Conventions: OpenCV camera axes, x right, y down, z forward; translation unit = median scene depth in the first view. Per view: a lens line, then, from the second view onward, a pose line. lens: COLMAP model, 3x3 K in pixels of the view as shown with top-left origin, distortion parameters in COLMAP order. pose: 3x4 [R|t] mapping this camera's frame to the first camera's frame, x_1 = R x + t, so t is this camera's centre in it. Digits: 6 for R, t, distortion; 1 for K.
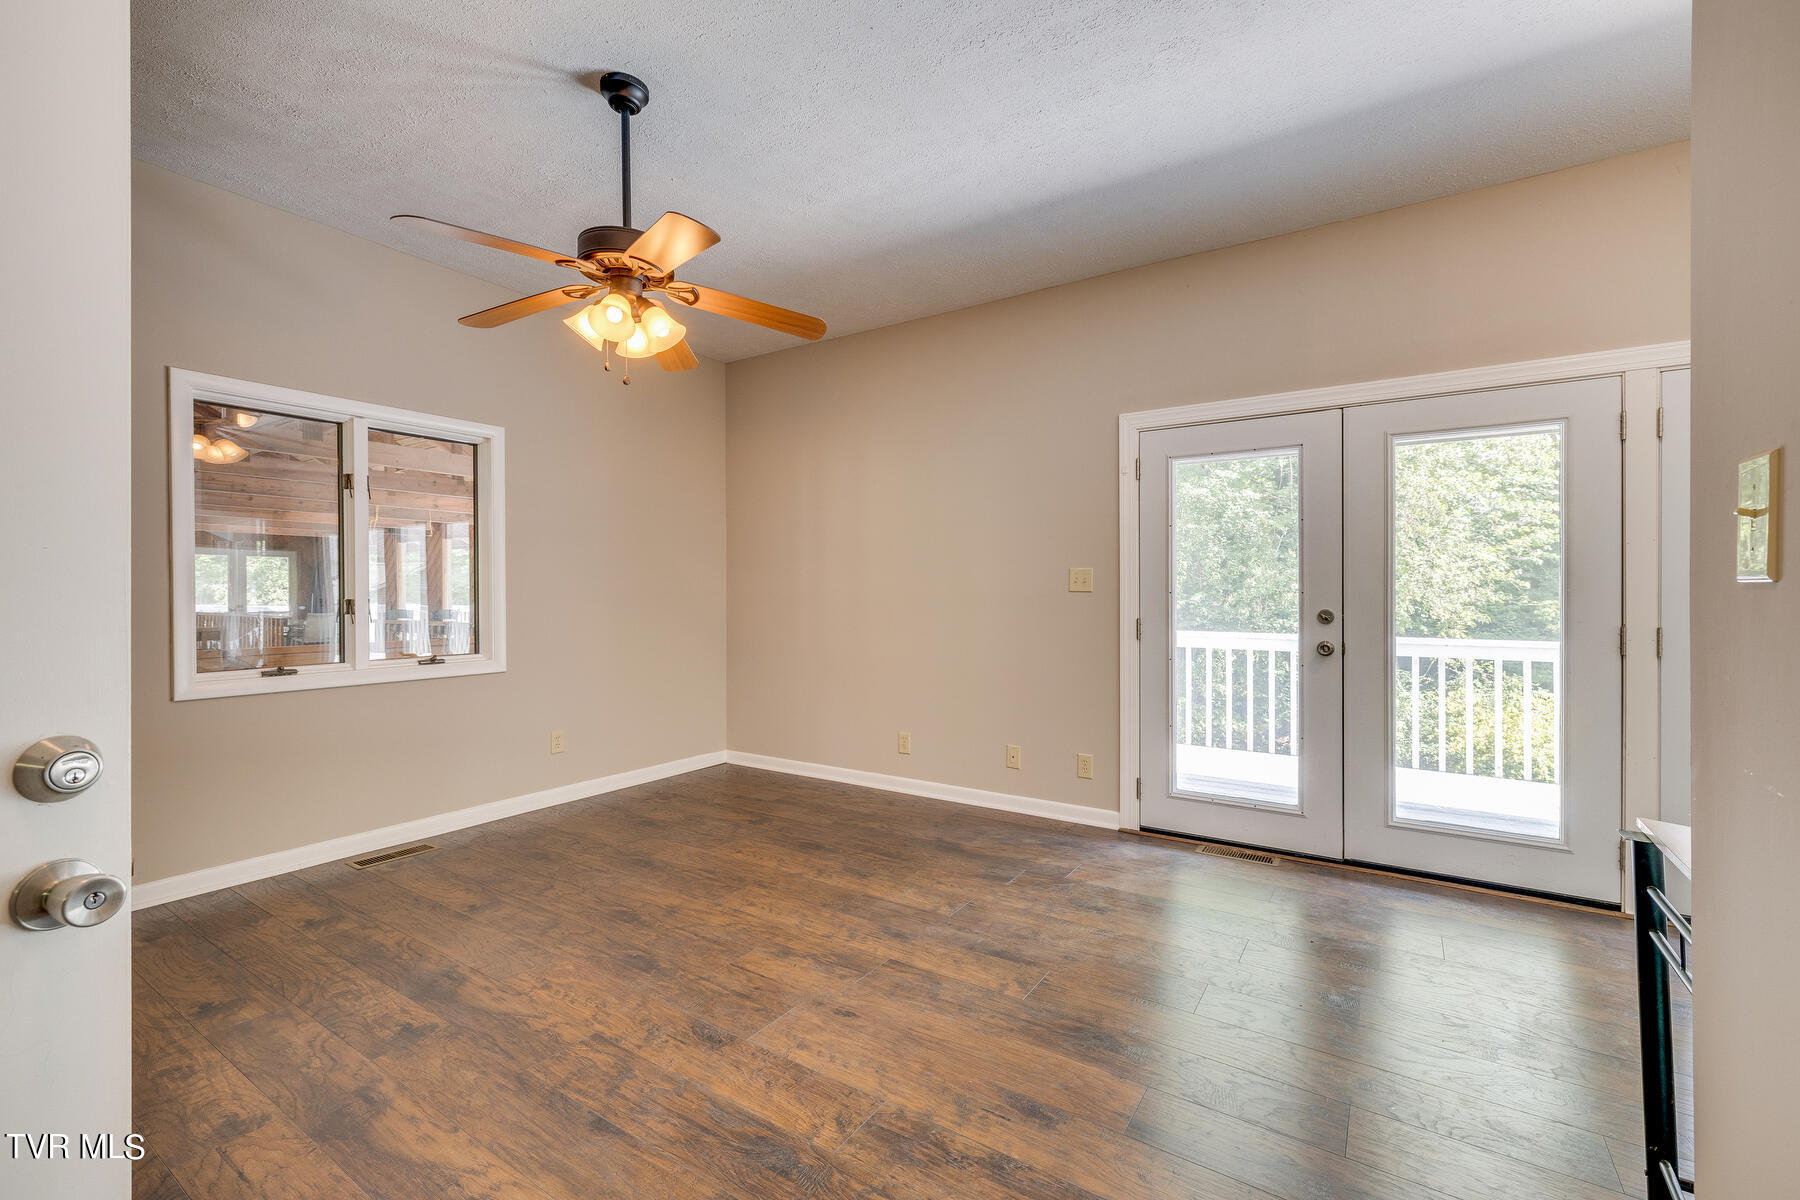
lens RADIAL K [[765.4, 0, 901.9], [0, 765.4, 594.7], [0, 0, 1]] dist [-0.000475, -0.000040]
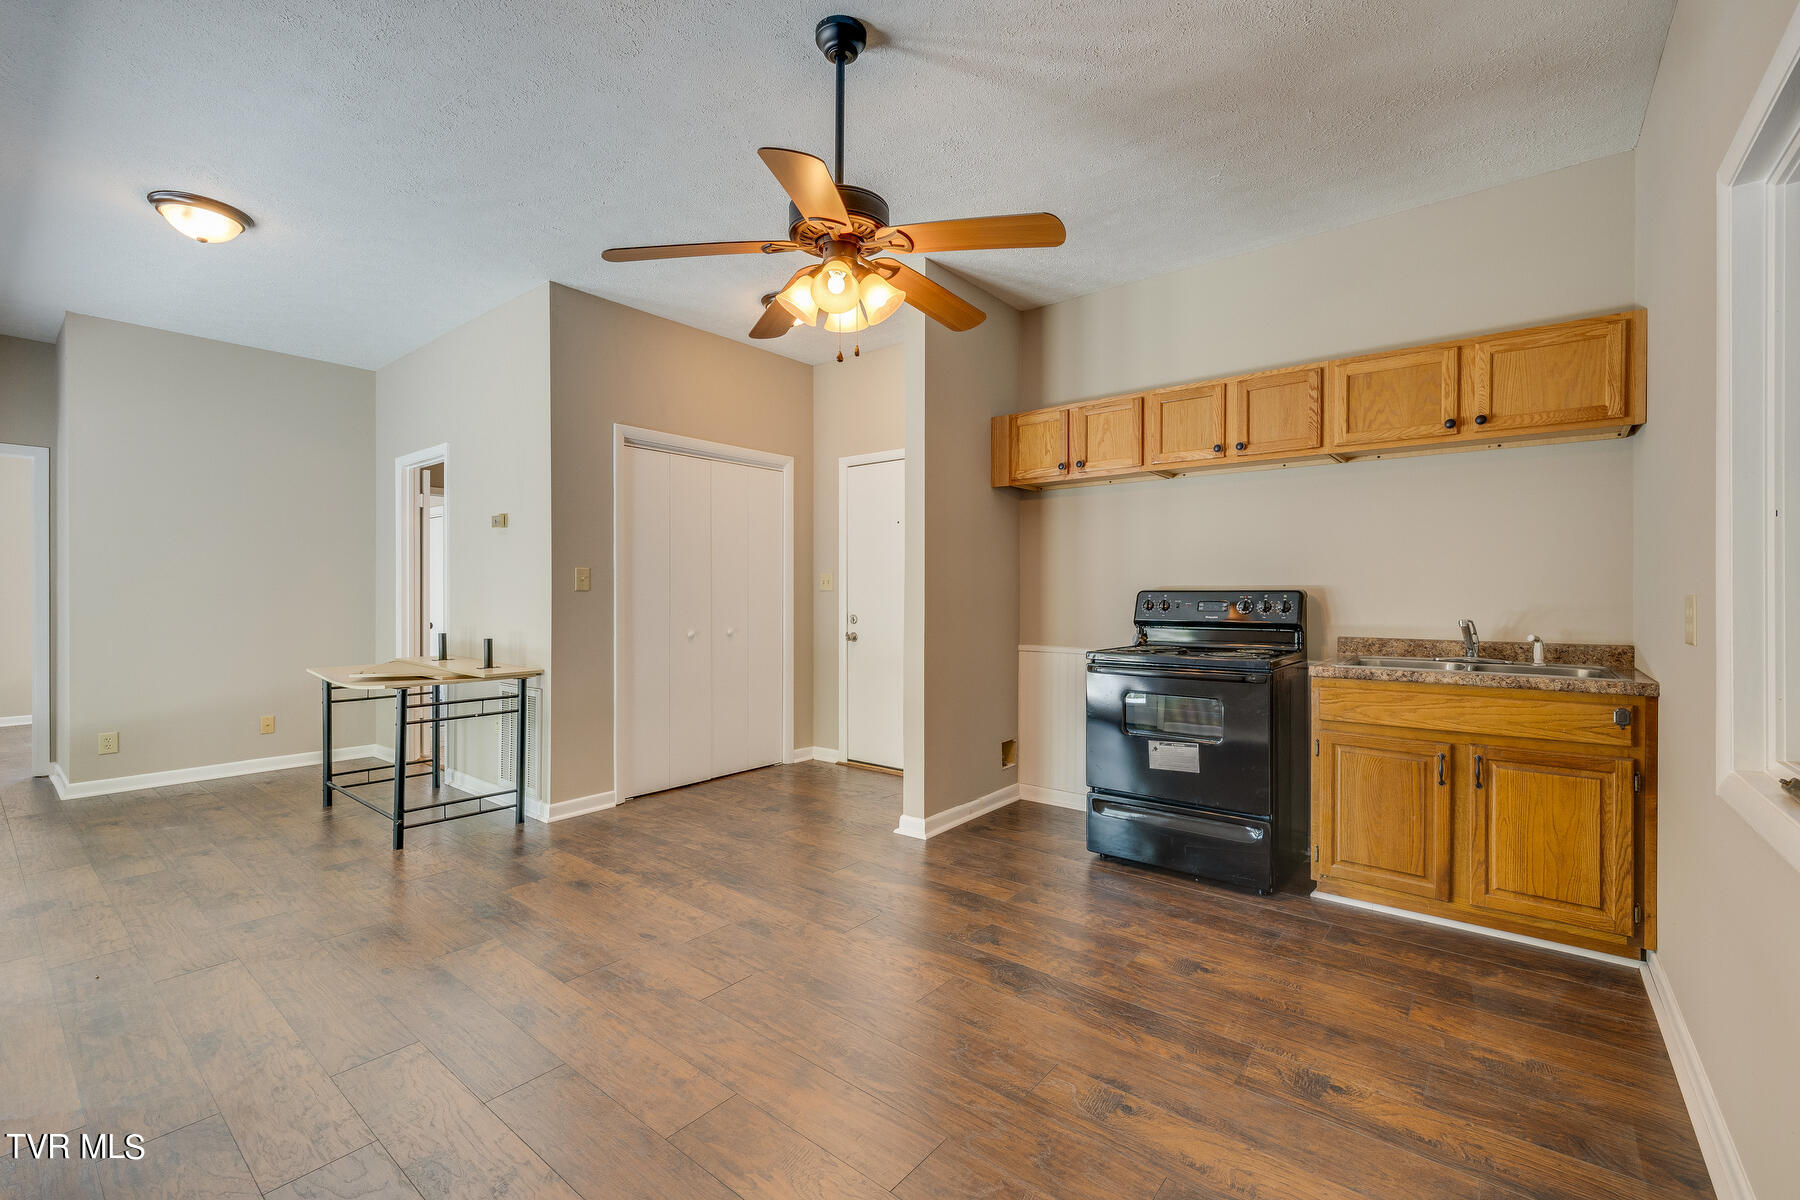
lens RADIAL K [[765.4, 0, 898.6], [0, 765.4, 595.7], [0, 0, 1]] dist [-0.000475, -0.000040]
pose [[-0.995014, -0.001181, 0.099727, -0.591266], [-0.000597, 0.999983, 0.005884, -0.002606], [-0.099732, 0.005795, -0.994997, 2.164229]]
